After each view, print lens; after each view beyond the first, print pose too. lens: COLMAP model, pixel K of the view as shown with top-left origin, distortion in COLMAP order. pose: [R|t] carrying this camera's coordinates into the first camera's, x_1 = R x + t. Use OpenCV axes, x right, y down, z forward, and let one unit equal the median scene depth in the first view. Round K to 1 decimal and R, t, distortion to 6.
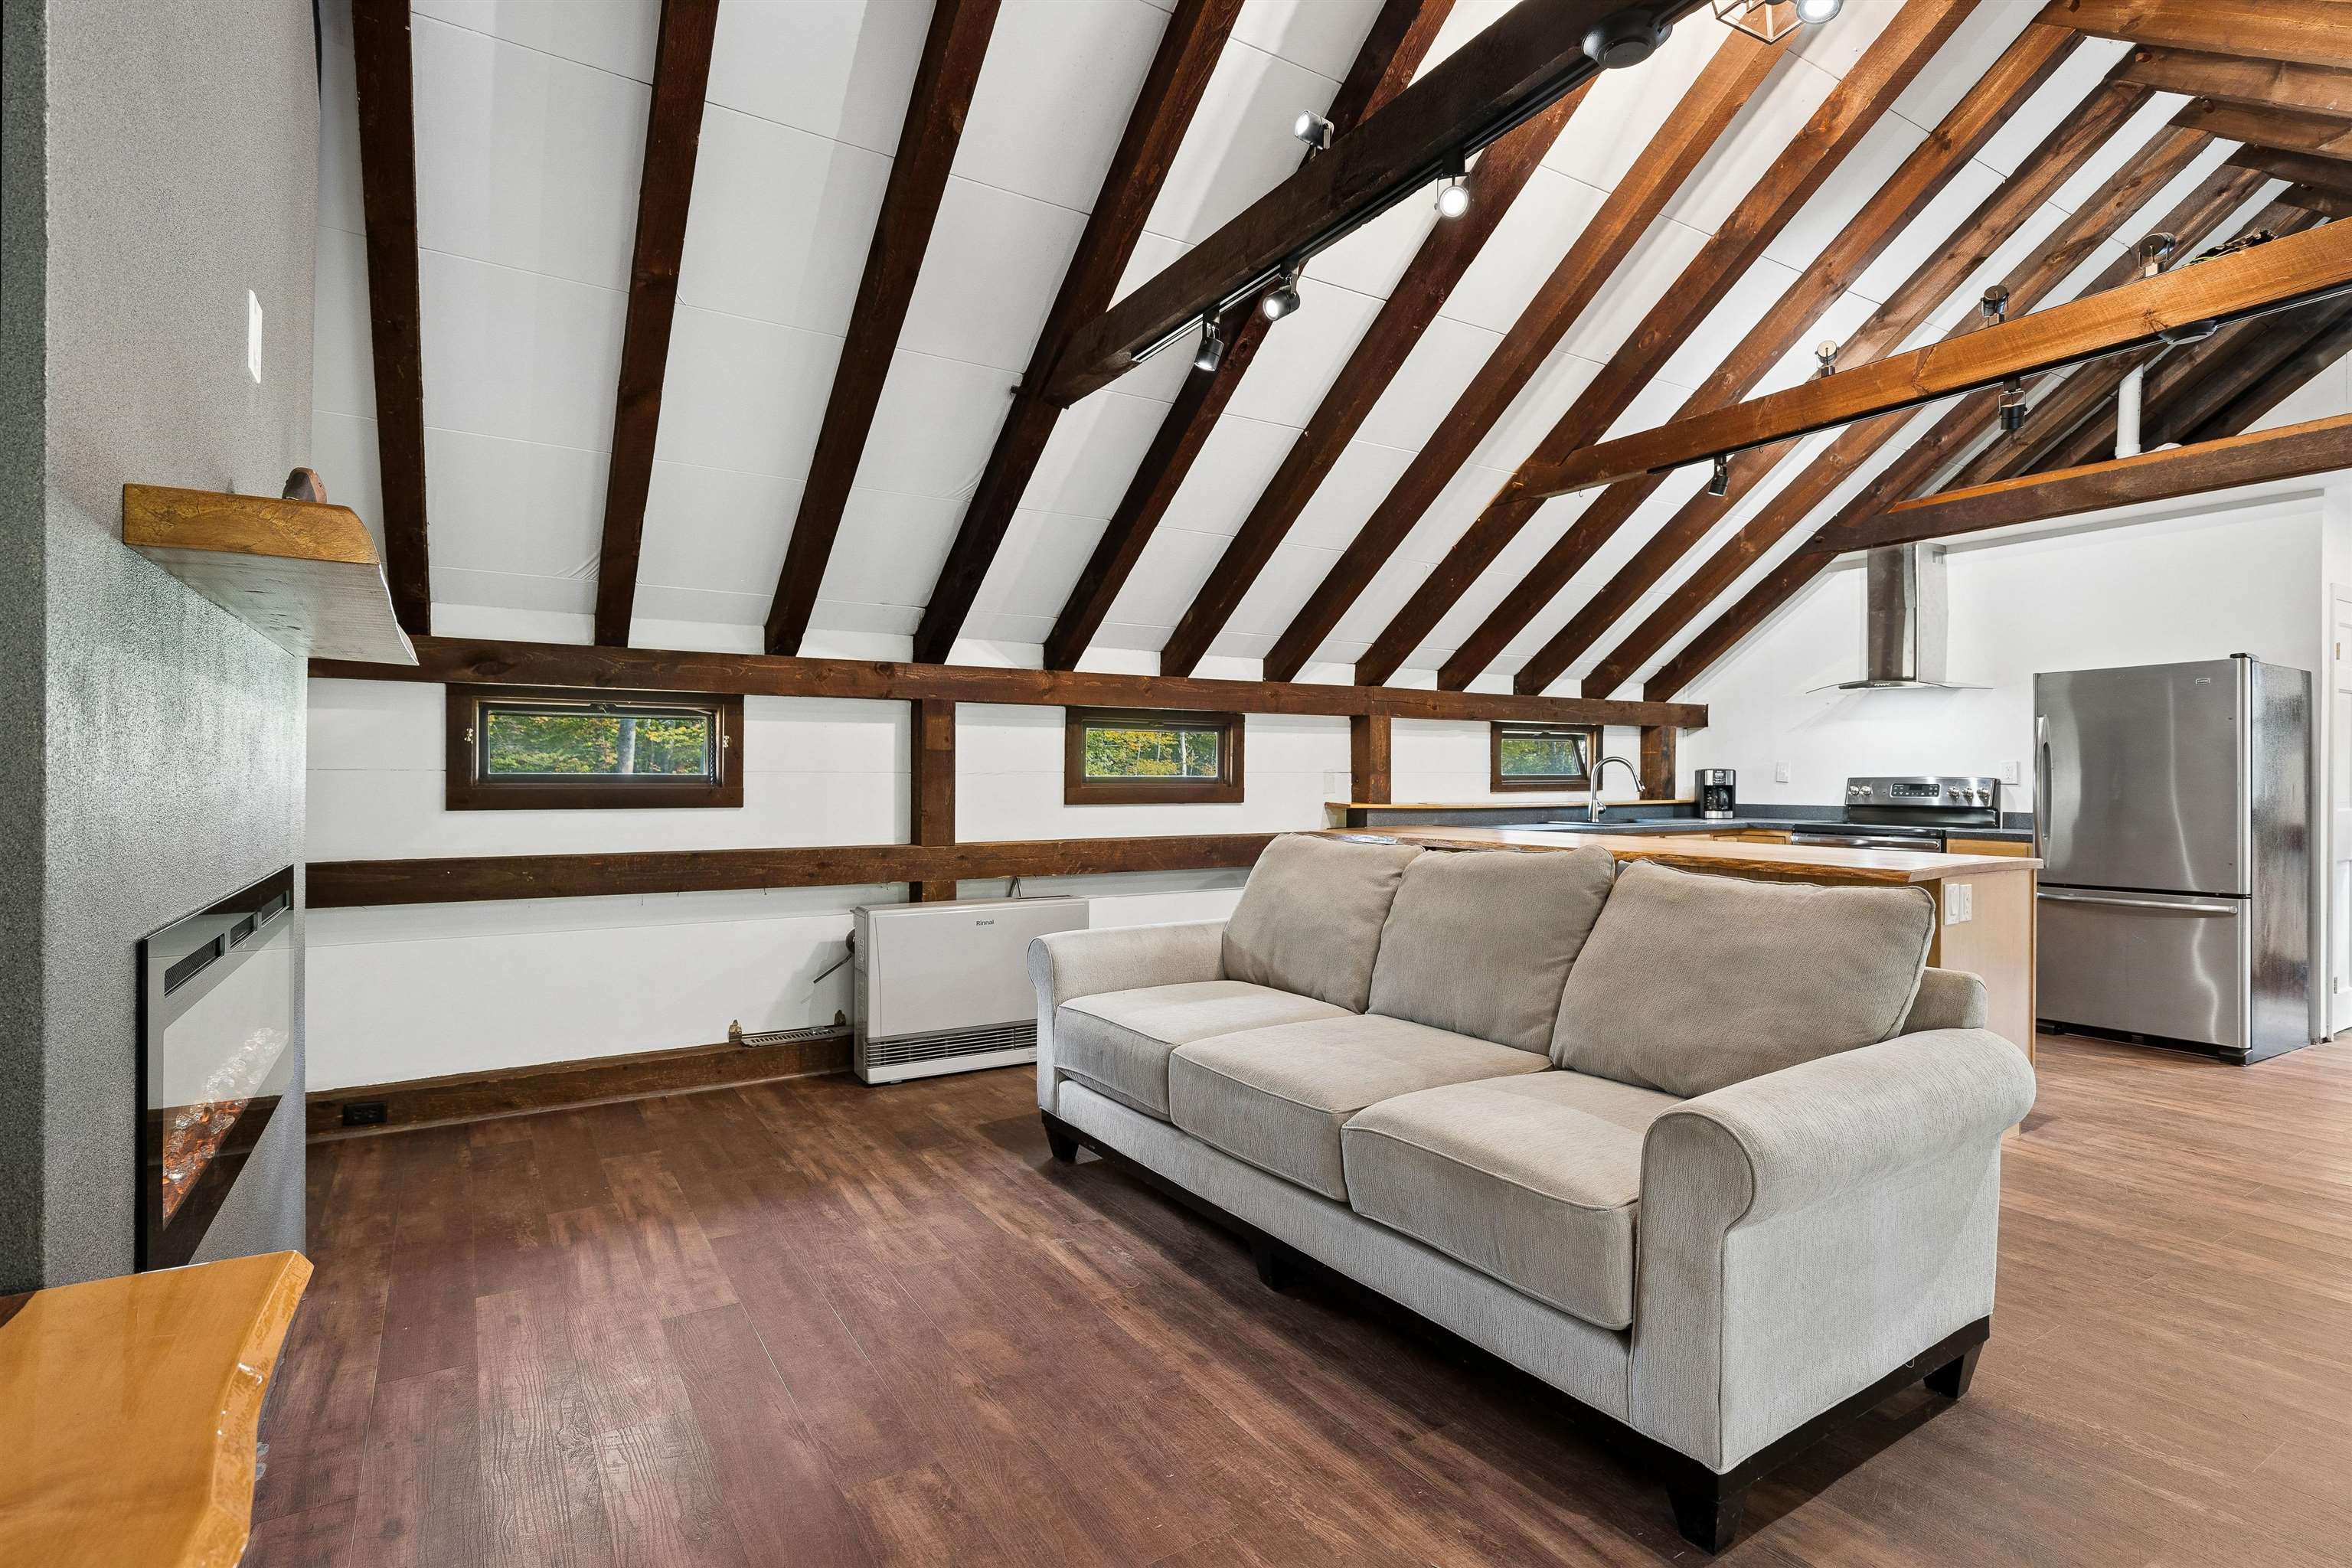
lens RADIAL K [[1141.8, 0, 1176.0], [0, 1141.8, 784.0], [0, 0, 1]] dist [0.001219, 0.001677]
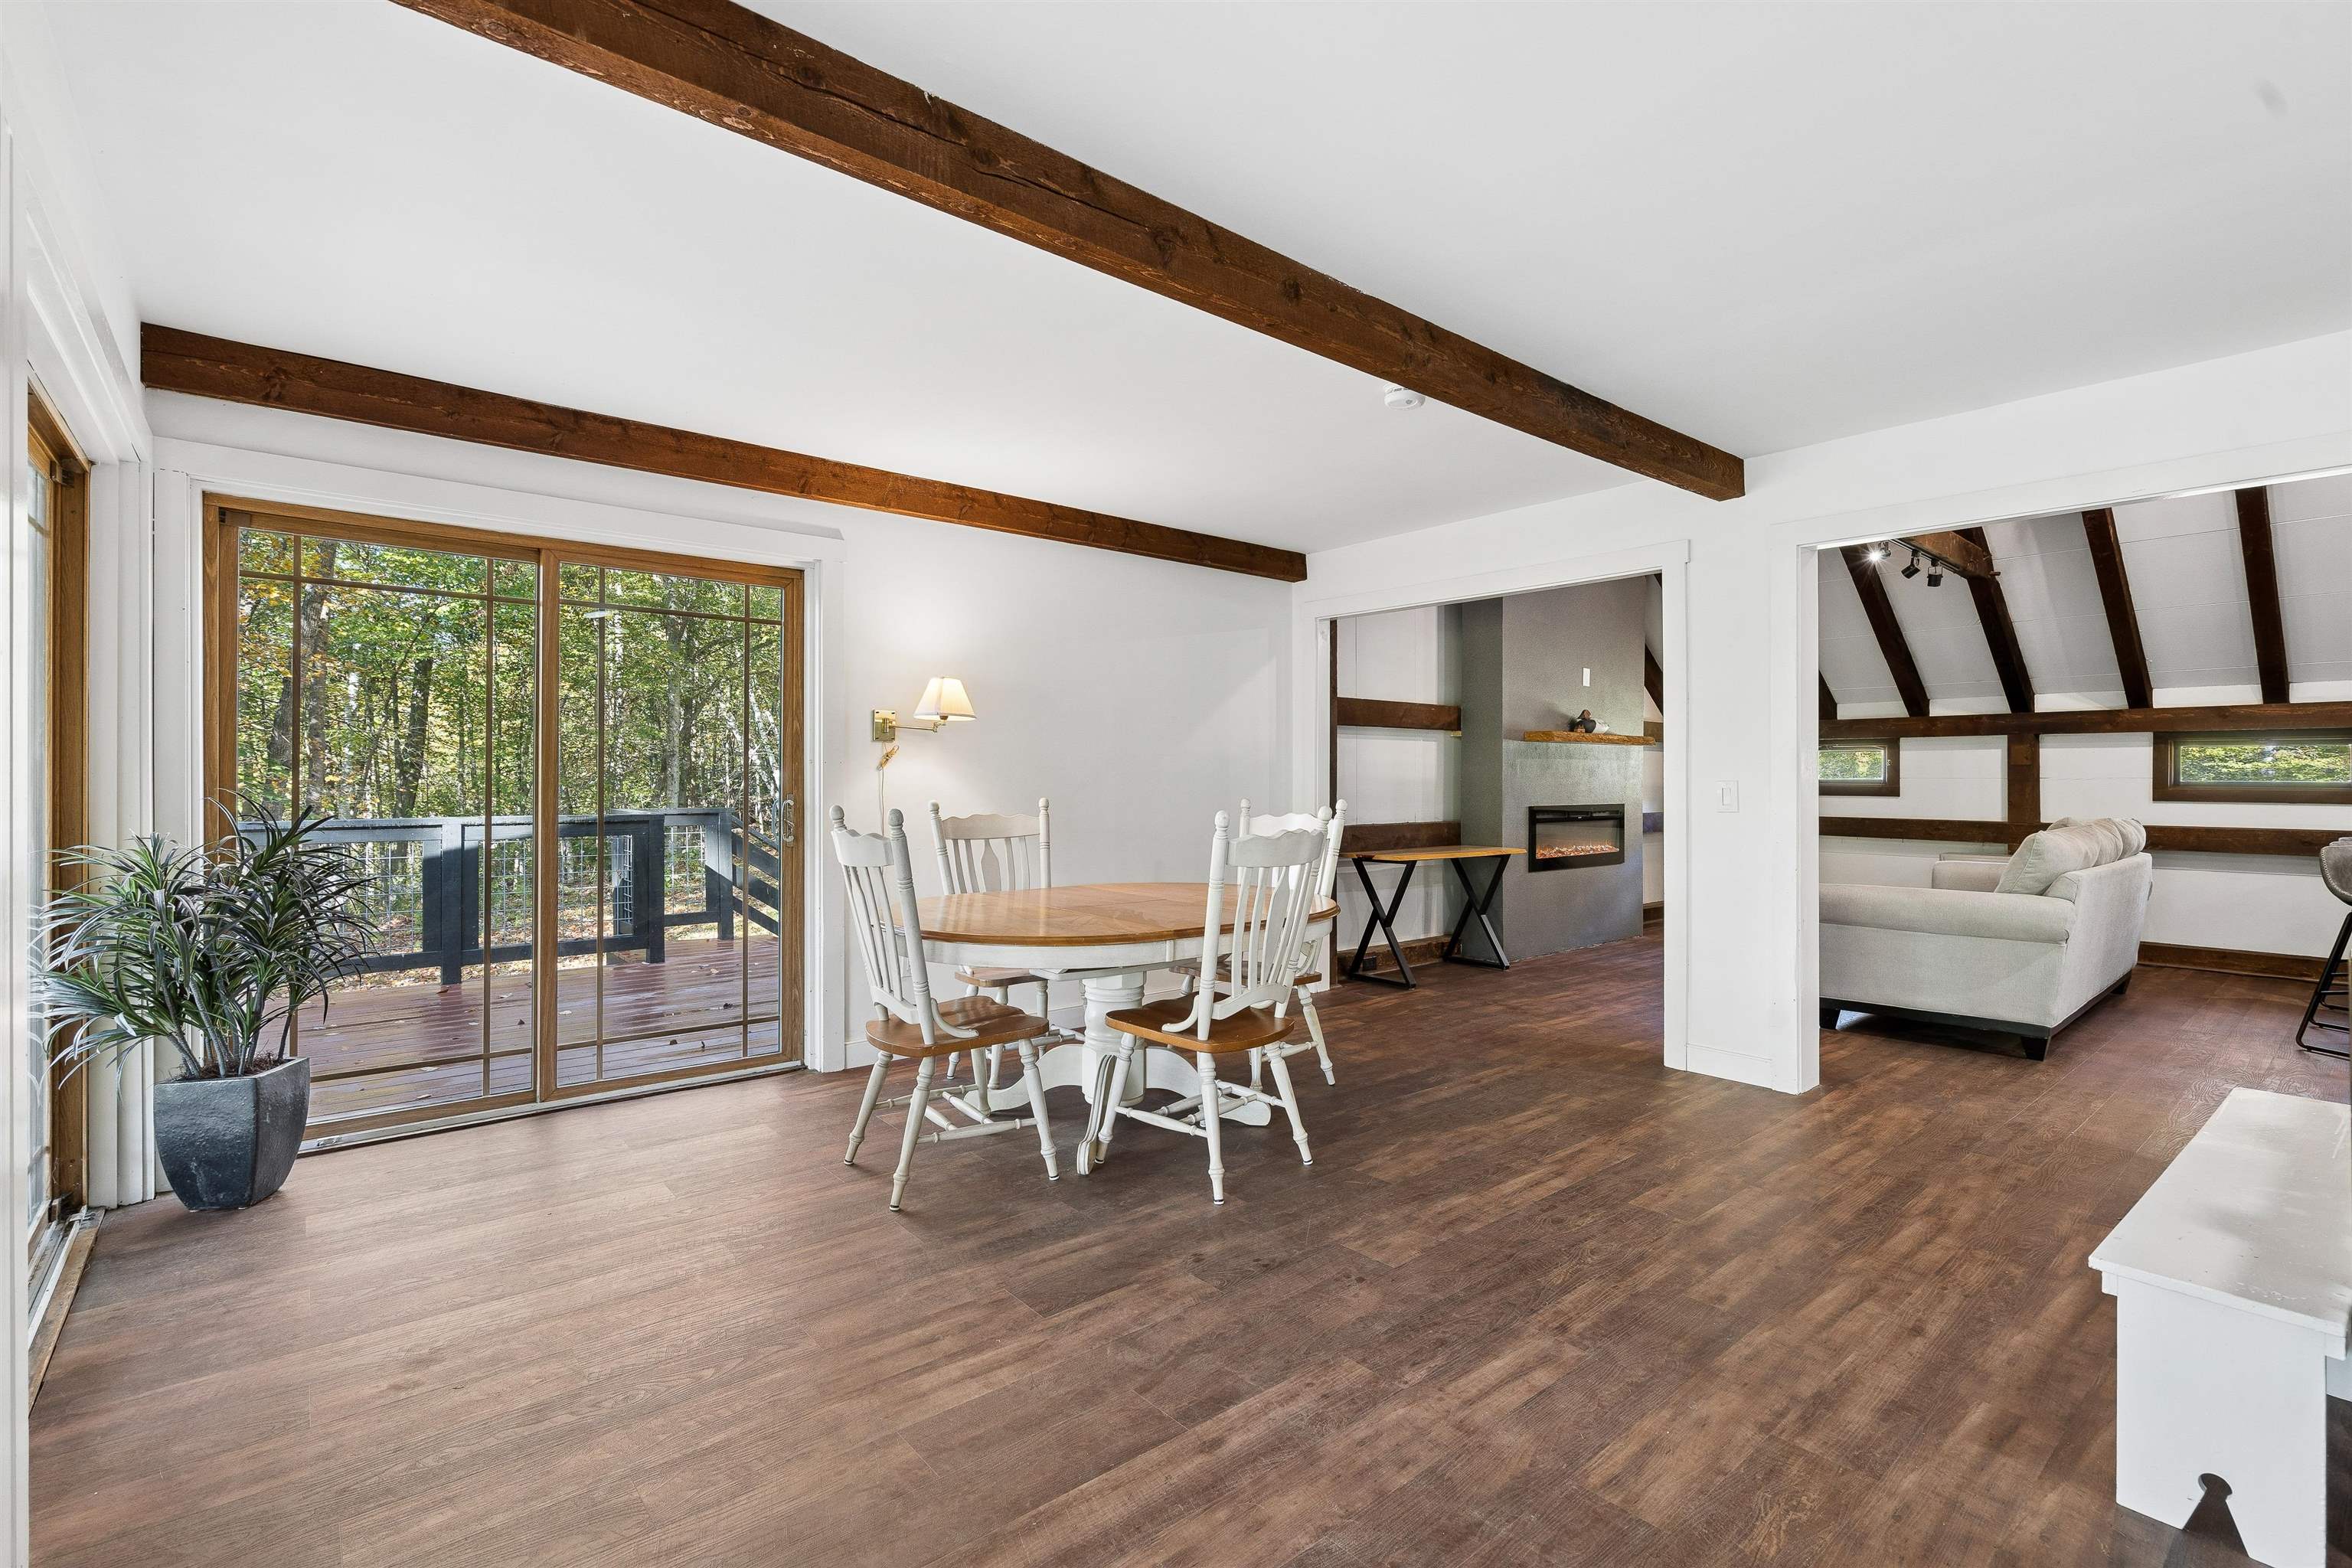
lens RADIAL K [[1064.7, 0, 1181.3], [0, 1064.7, 696.3], [0, 0, 1]] dist [0.000079, 0.000152]
pose [[0.138791, -0.075940, -0.987406, 1.286953], [-0.009624, 0.996905, -0.078023, 0.004322], [0.990275, 0.020332, 0.137630, -0.468589]]
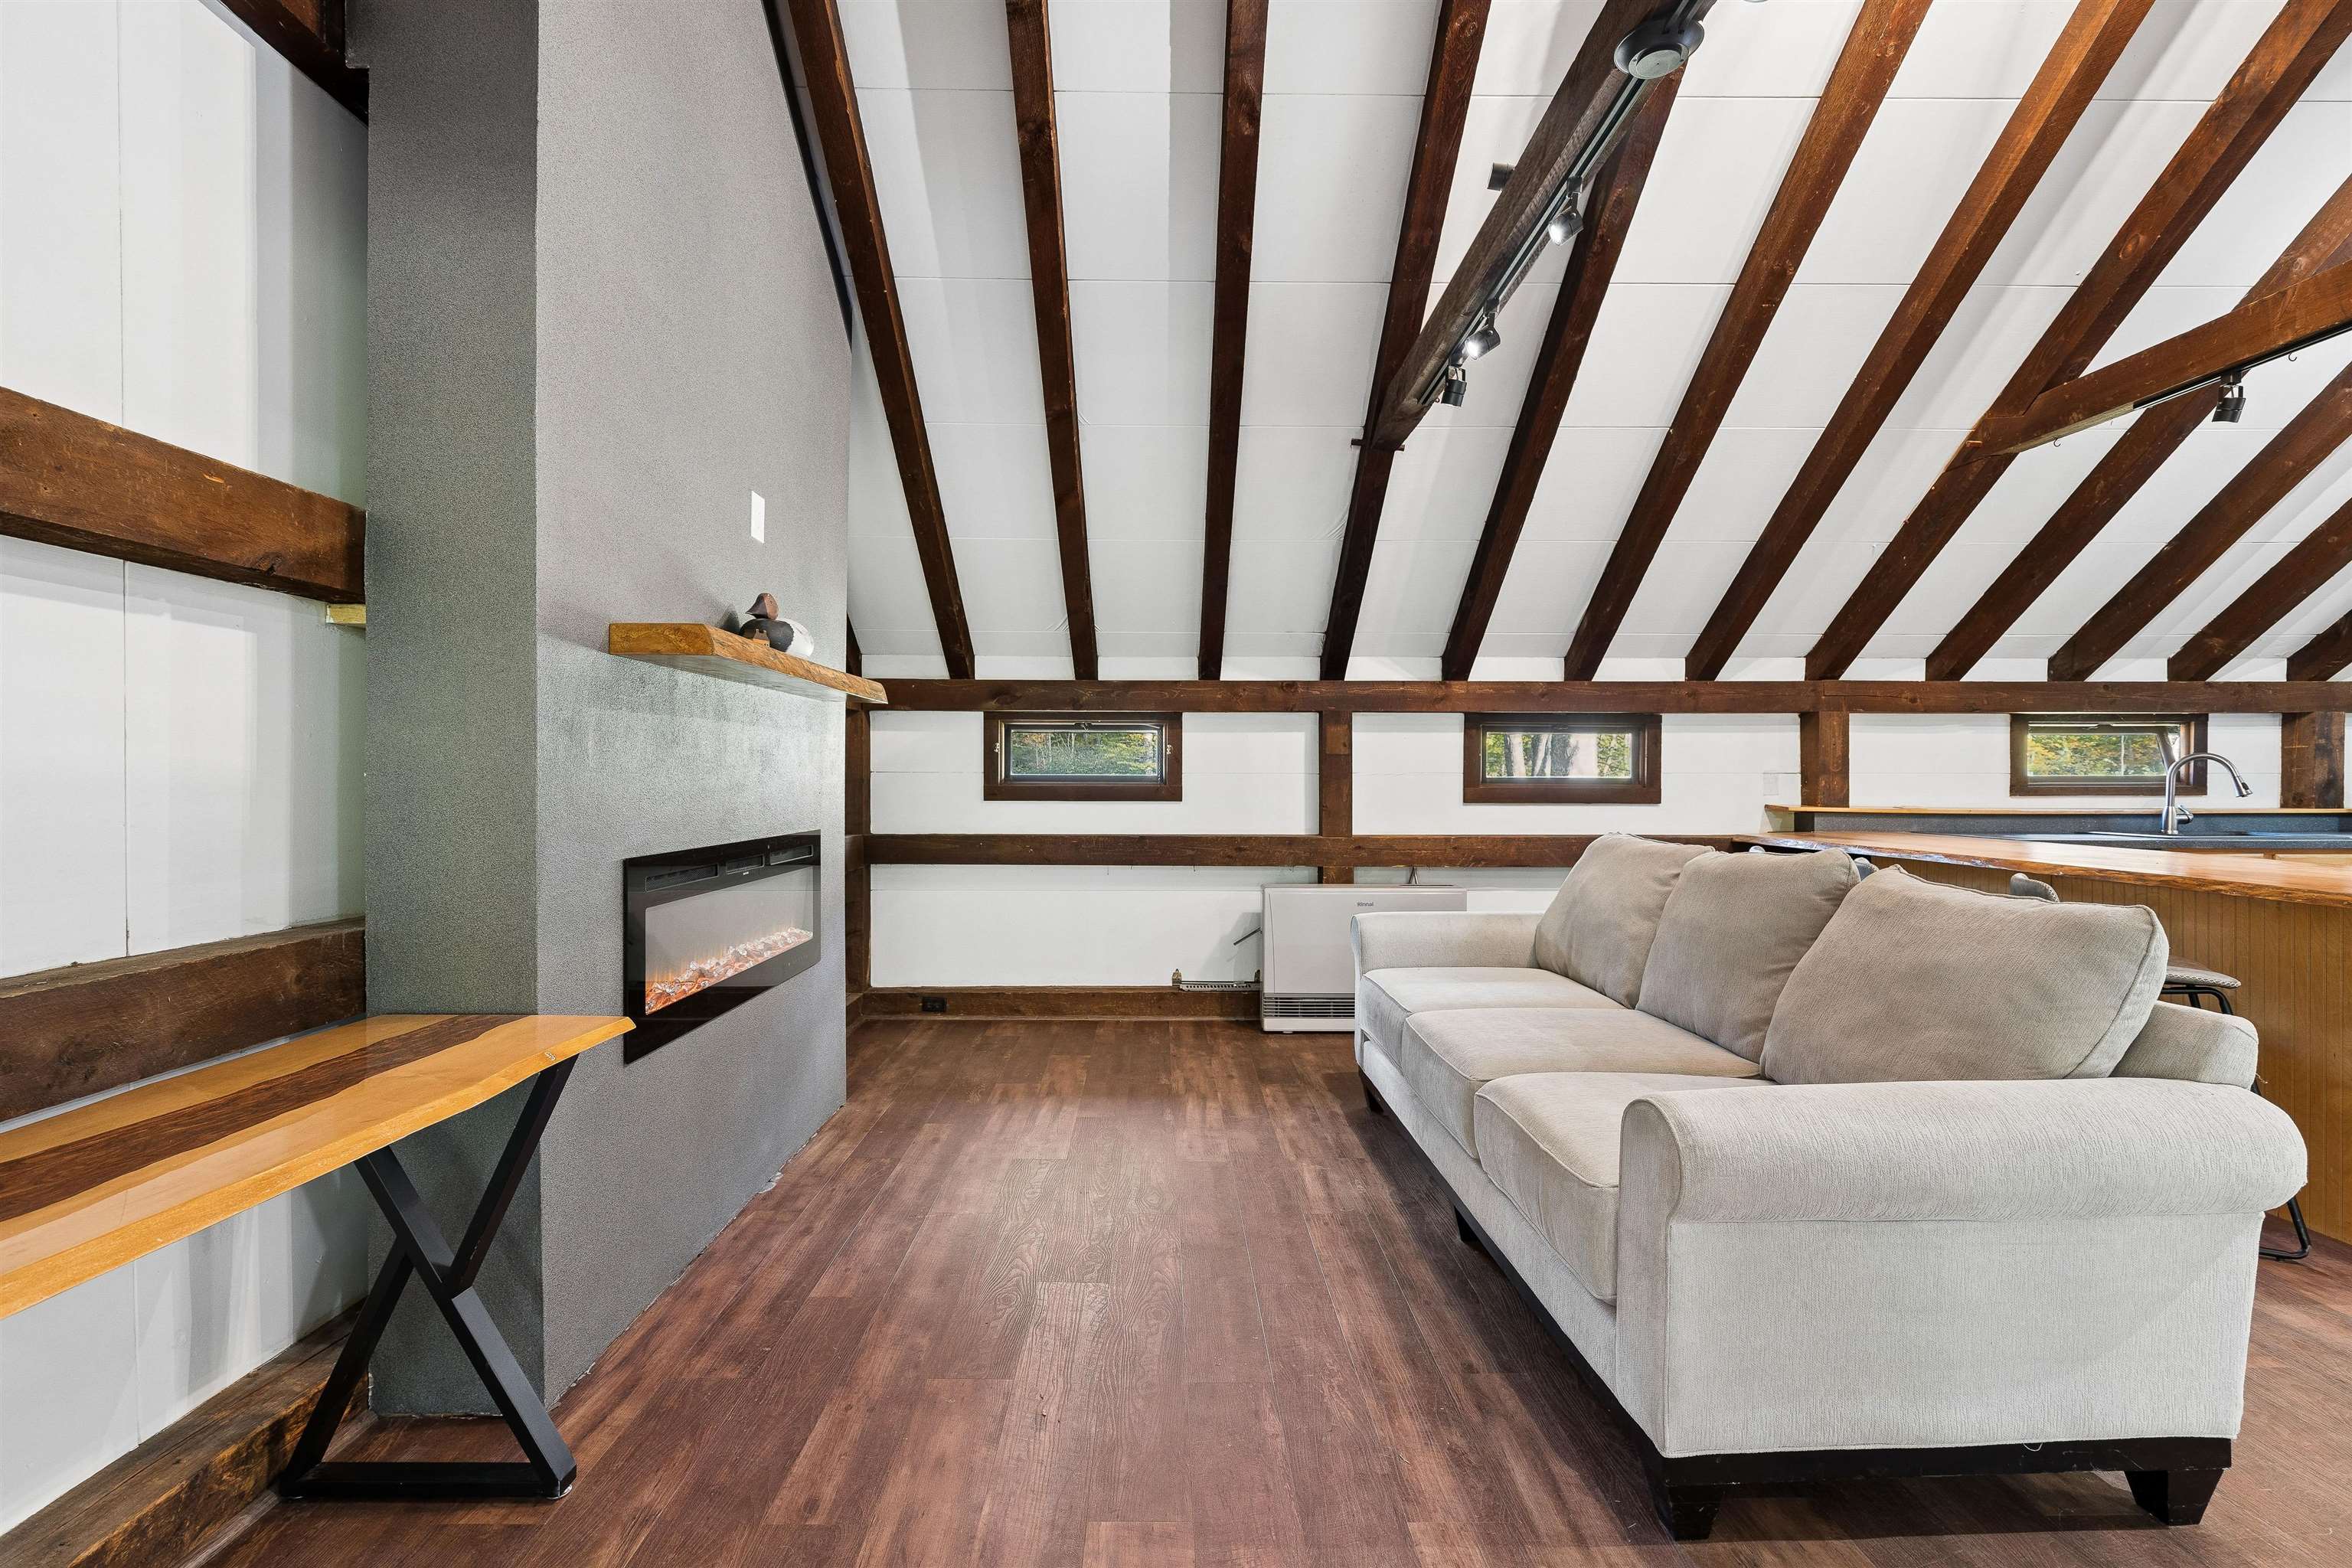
lens RADIAL K [[1063.8, 0, 1170.6], [0, 1063.8, 789.3], [0, 0, 1]] dist [-0.001570, 0.000617]
pose [[0.854995, 0.005828, -0.518603, 0.231515], [-0.004358, 0.999982, 0.004053, 0.002571], [0.518618, -0.001205, 0.855005, -0.015585]]
